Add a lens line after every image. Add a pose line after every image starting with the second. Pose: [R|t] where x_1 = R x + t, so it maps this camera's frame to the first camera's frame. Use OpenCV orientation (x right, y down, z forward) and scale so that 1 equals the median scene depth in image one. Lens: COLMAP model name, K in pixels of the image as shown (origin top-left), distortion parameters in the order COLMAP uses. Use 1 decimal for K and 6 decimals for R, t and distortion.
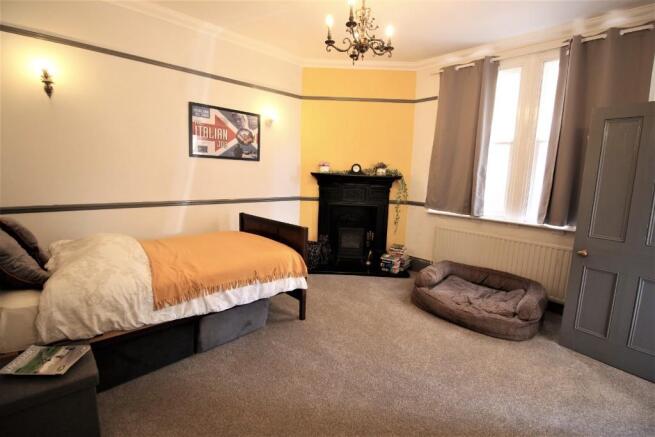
lens RADIAL K [[304.1, 0, 329.3], [0, 304.1, 217.5], [0, 0, 1]] dist [-0.010473, -0.002560]
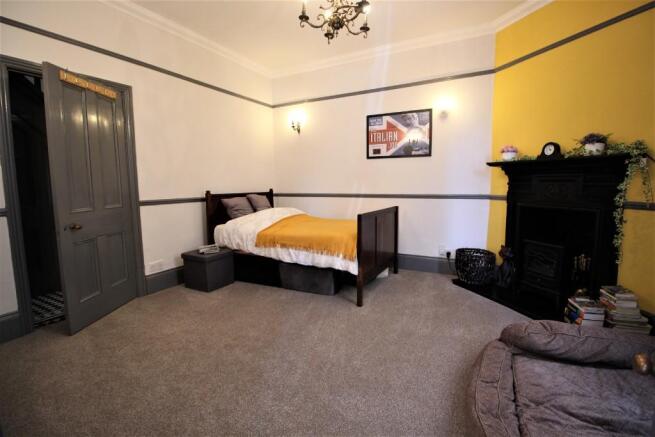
lens RADIAL K [[304.1, 0, 329.7], [0, 304.1, 217.4], [0, 0, 1]] dist [-0.010473, -0.002560]
pose [[0.318019, 0.068548, -0.945603, 0.652719], [-0.116206, 0.992681, 0.032879, 0.016146], [0.940936, 0.099428, 0.323657, 0.435990]]
